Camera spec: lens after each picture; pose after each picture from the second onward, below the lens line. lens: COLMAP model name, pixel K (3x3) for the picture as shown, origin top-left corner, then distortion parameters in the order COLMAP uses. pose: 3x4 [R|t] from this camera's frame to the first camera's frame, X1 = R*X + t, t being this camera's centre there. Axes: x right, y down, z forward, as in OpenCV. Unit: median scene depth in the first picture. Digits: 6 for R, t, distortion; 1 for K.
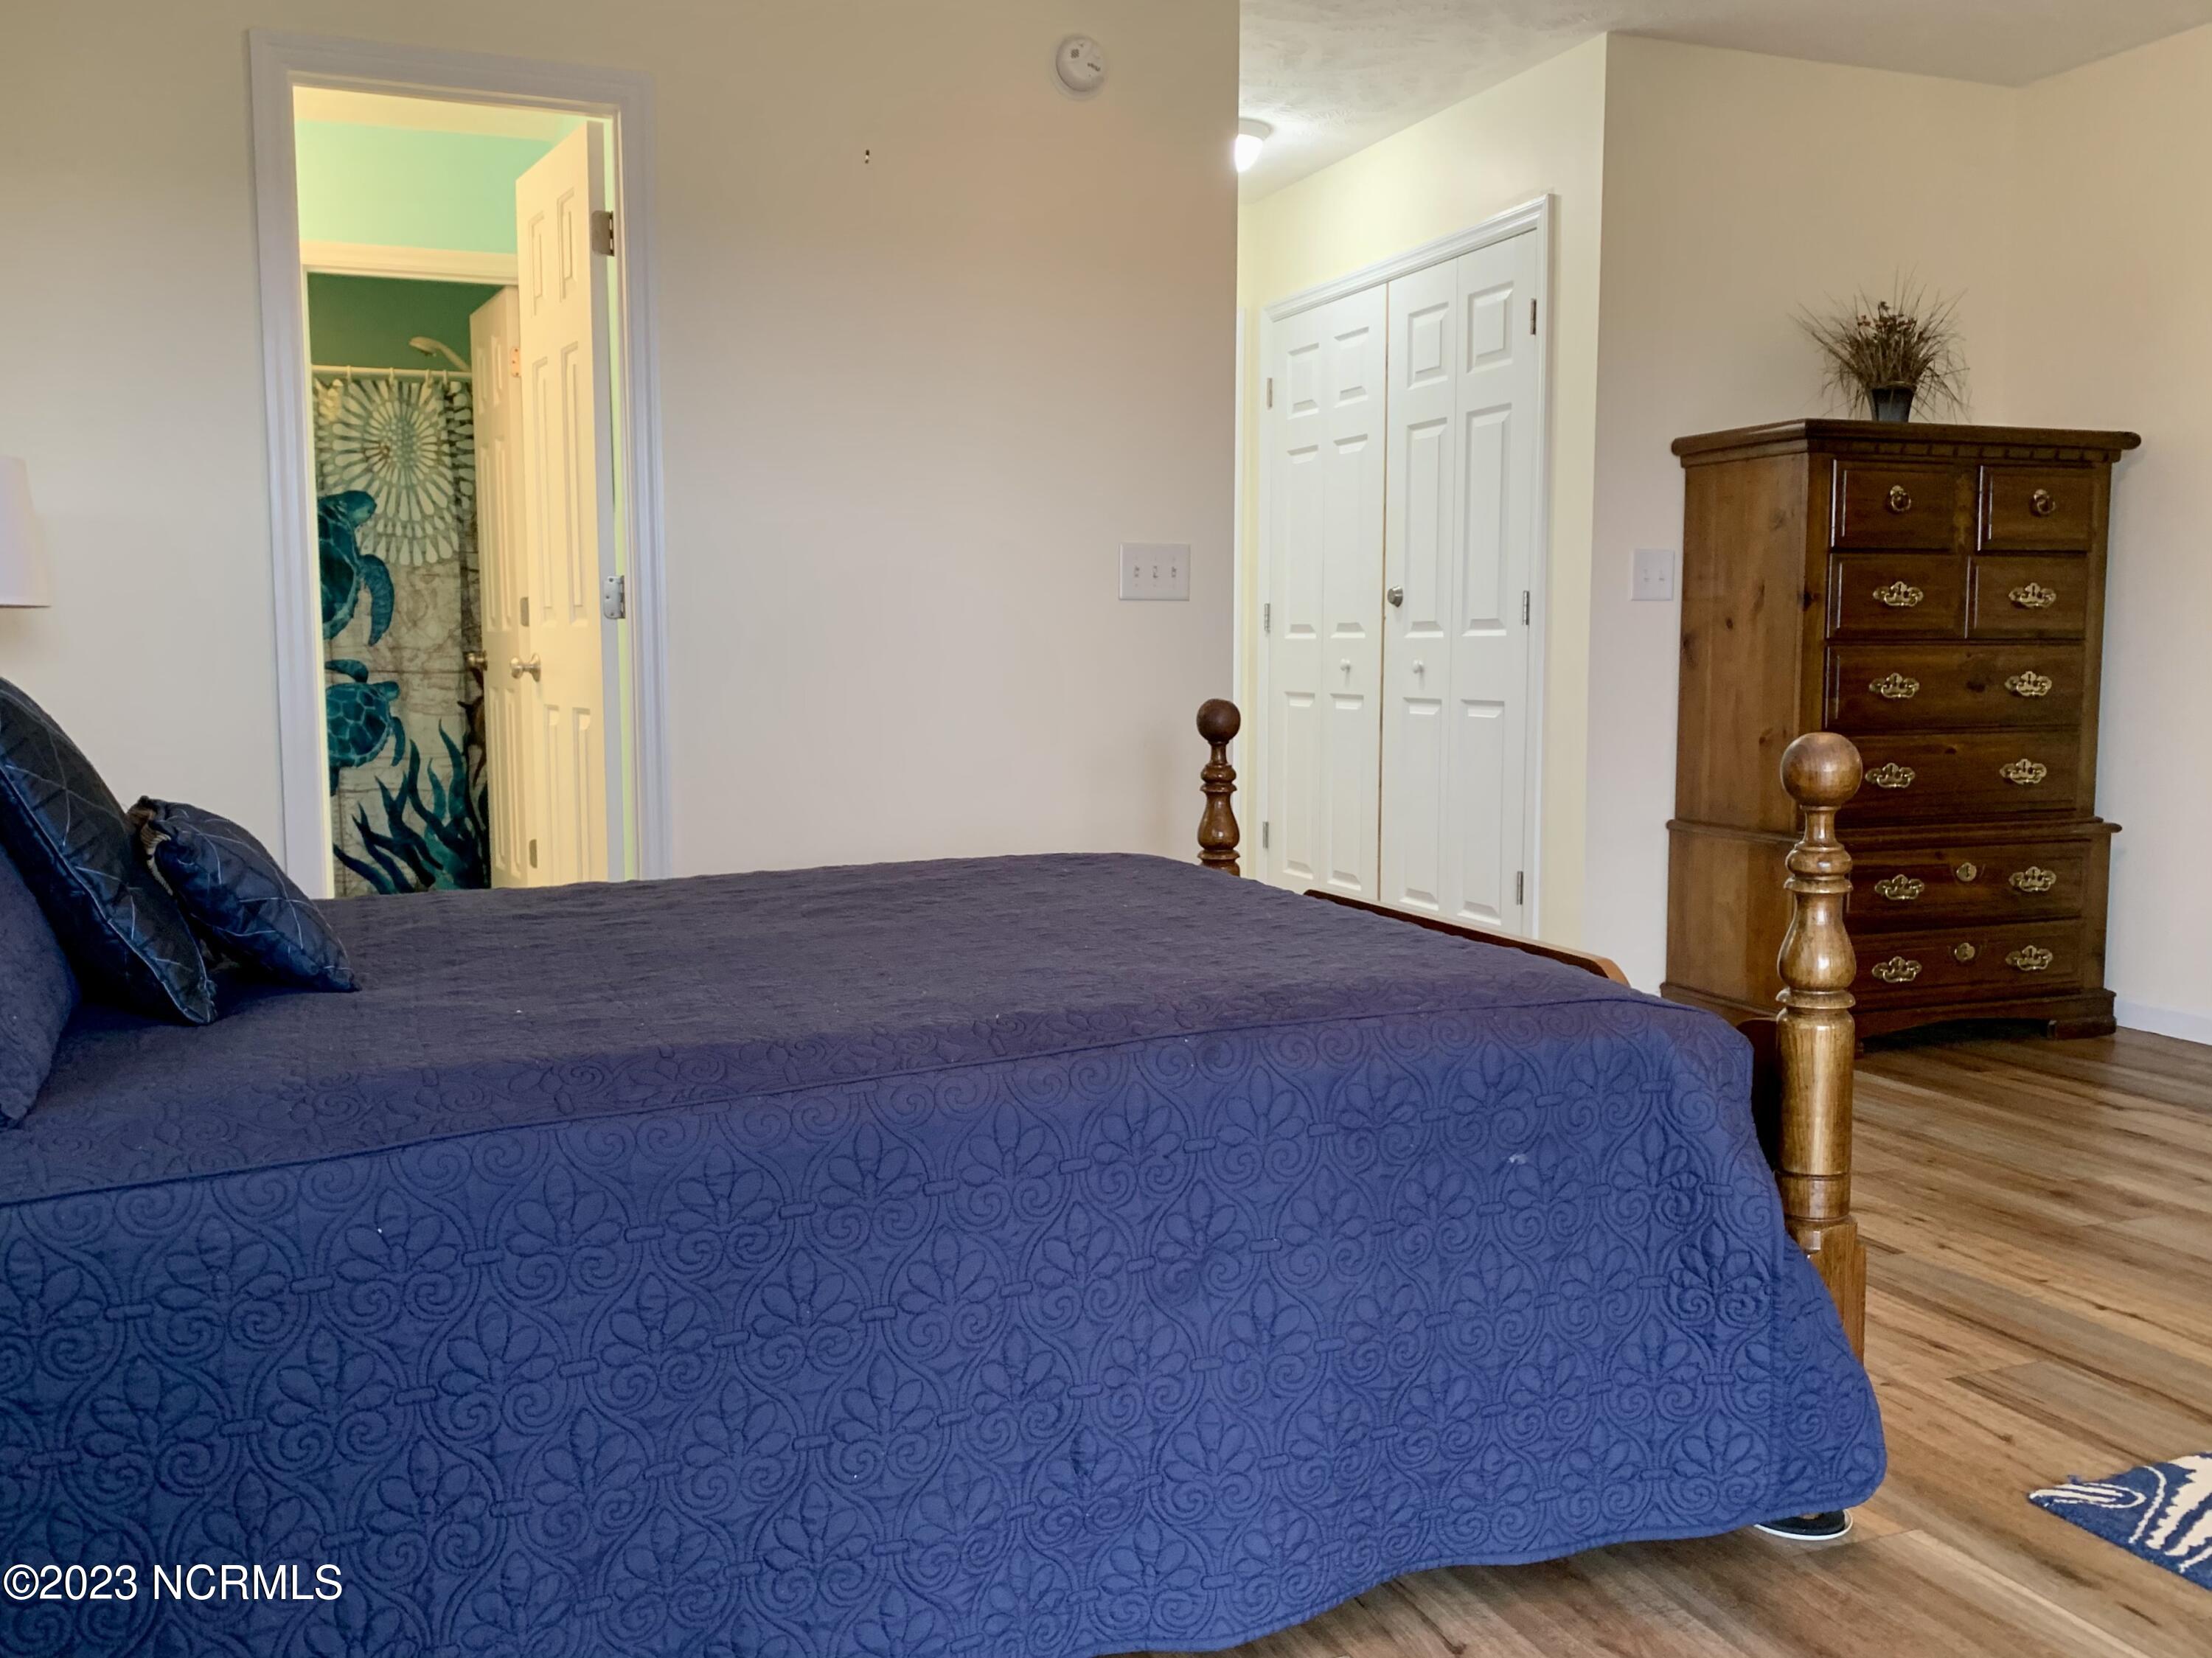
lens RADIAL K [[1700.4, 0, 1100.2], [0, 1700.4, 838.5], [0, 0, 1]] dist [0.132040, -0.314742]
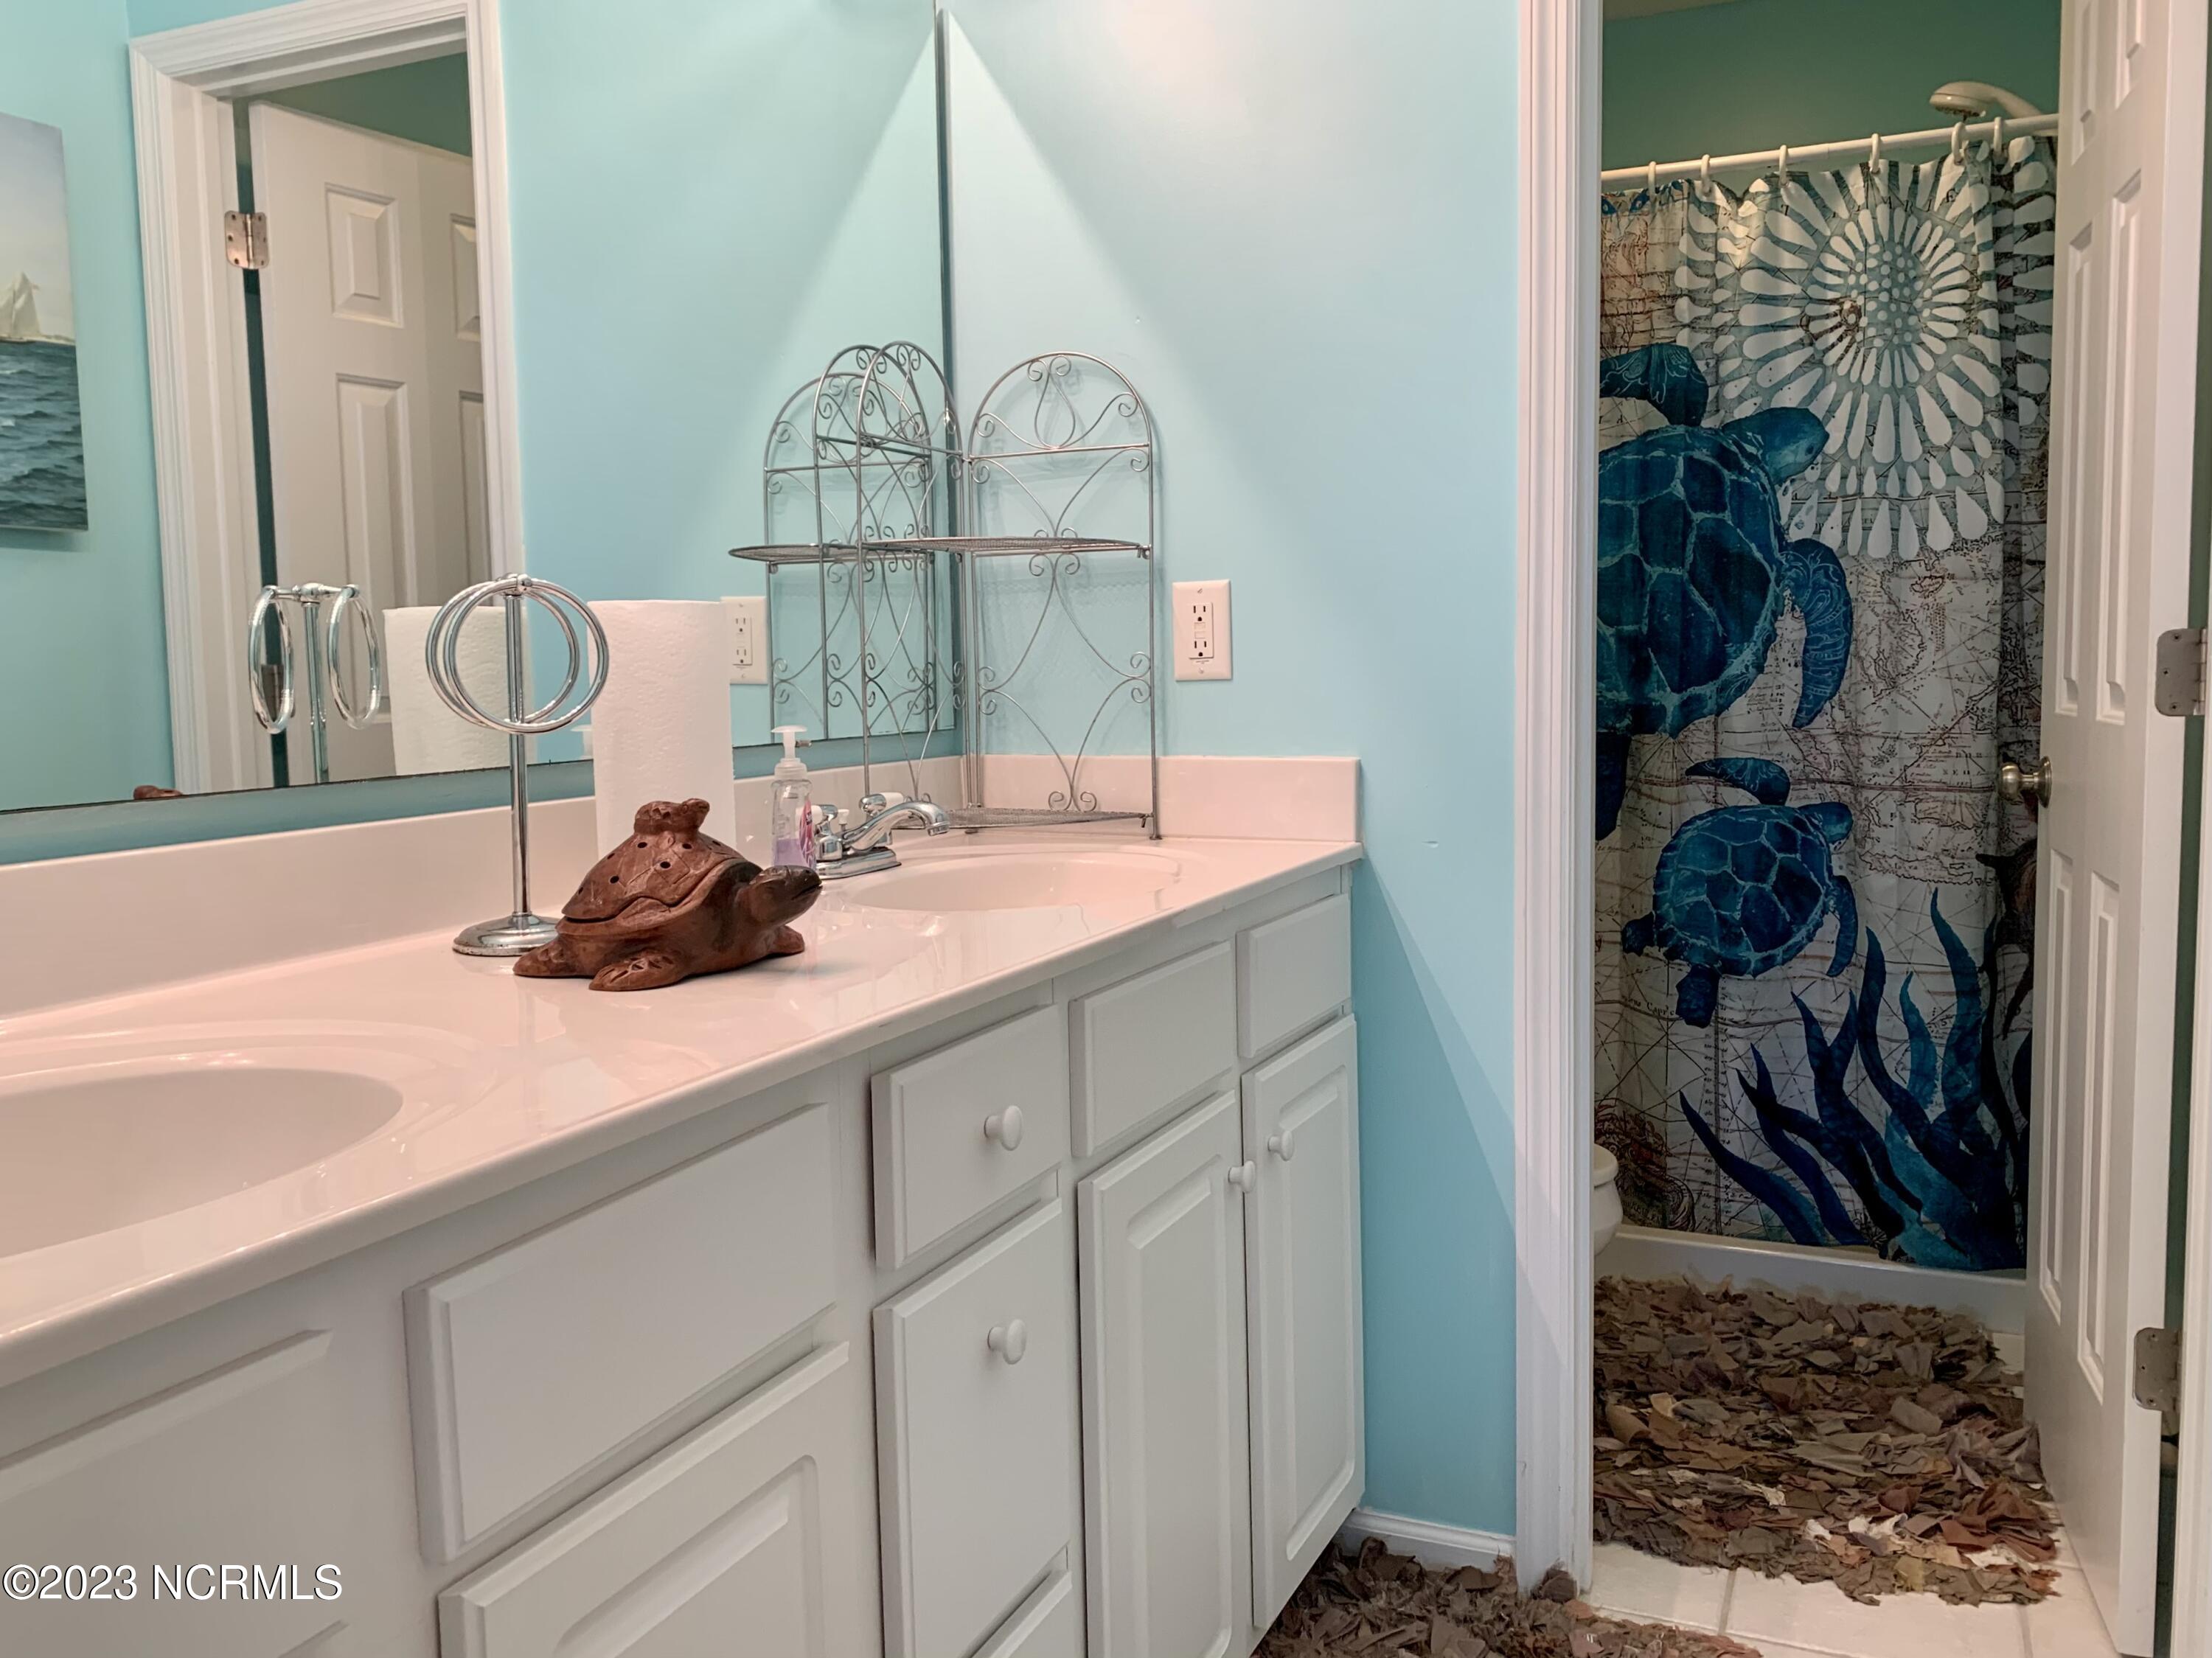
lens RADIAL K [[1731.8, 0, 1107.0], [0, 1731.8, 769.6], [0, 0, 1]] dist [0.002617, -0.006307]
pose [[0.659847, 0.042140, -0.750218, -0.187779], [-0.072534, 0.997336, -0.007776, -0.082936], [0.747891, 0.059548, 0.661145, 0.538468]]
